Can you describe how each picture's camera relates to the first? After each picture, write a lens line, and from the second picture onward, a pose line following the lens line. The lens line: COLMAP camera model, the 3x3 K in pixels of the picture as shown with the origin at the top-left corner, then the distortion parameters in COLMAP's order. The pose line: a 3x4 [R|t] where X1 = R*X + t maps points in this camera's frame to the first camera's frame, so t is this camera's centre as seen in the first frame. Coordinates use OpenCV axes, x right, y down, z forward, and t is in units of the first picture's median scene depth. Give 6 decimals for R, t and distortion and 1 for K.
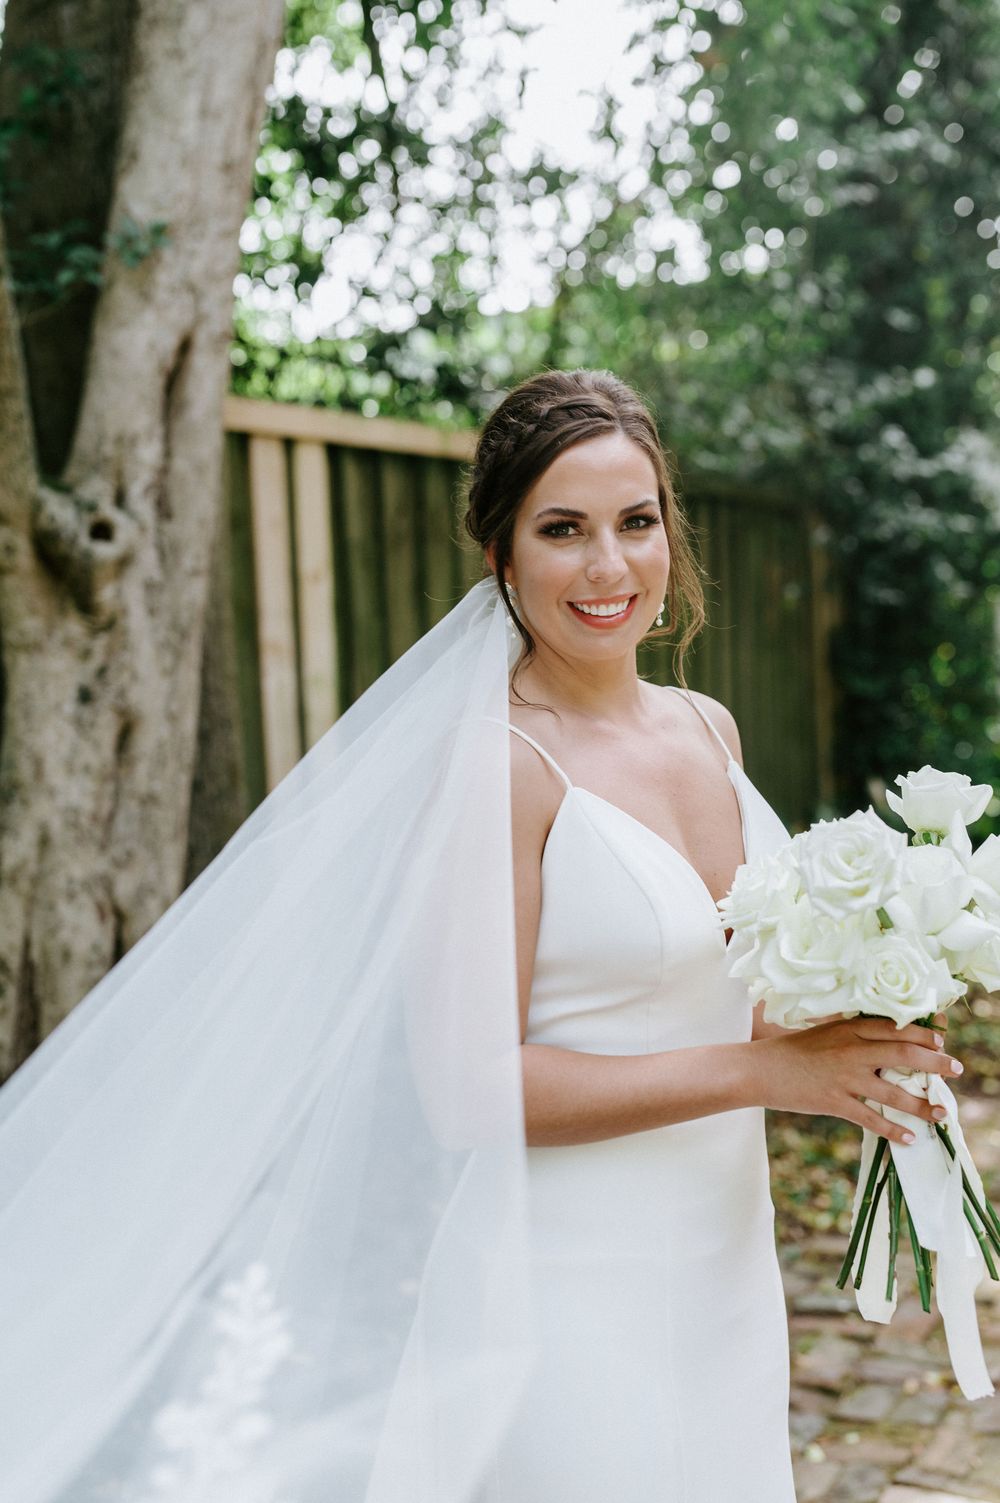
lens RADIAL K [[1687.0, 0, 501.8], [0, 1687.0, 747.2], [0, 0, 1]] dist [0.011889, 0.000000]
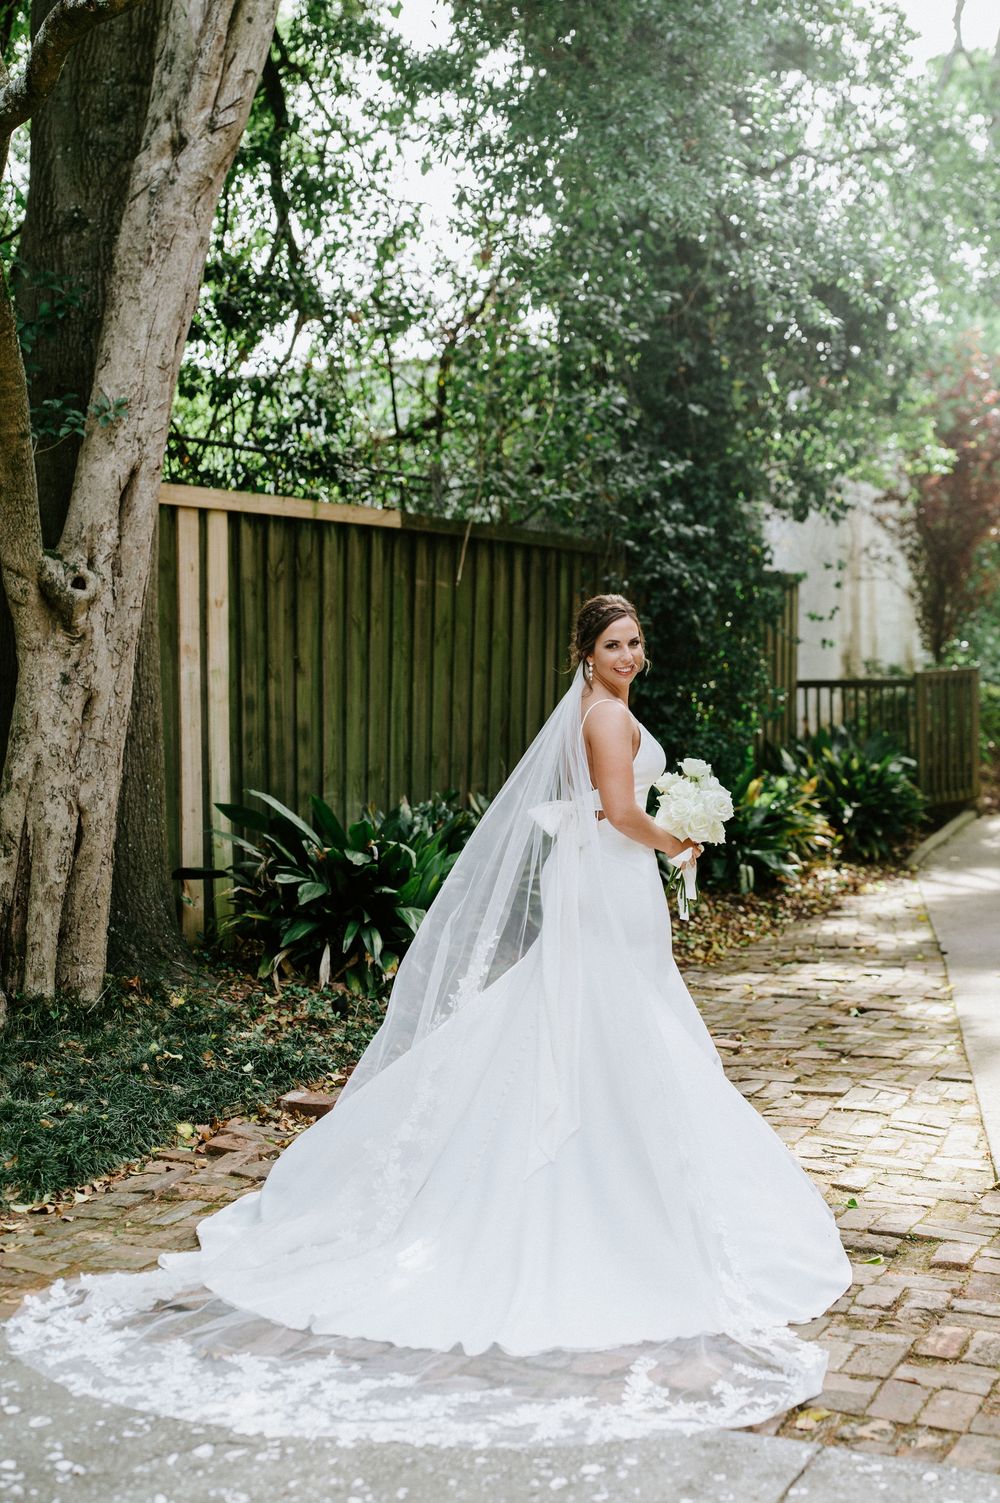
lens RADIAL K [[1687.0, 0, 498.2], [0, 1687.0, 755.9], [0, 0, 1]] dist [0.011889, 0.000000]
pose [[0.998686, 0.041804, 0.029642, 0.136464], [-0.042204, 0.999024, 0.013019, 0.005899], [-0.029069, -0.014253, 0.999476, -0.691854]]
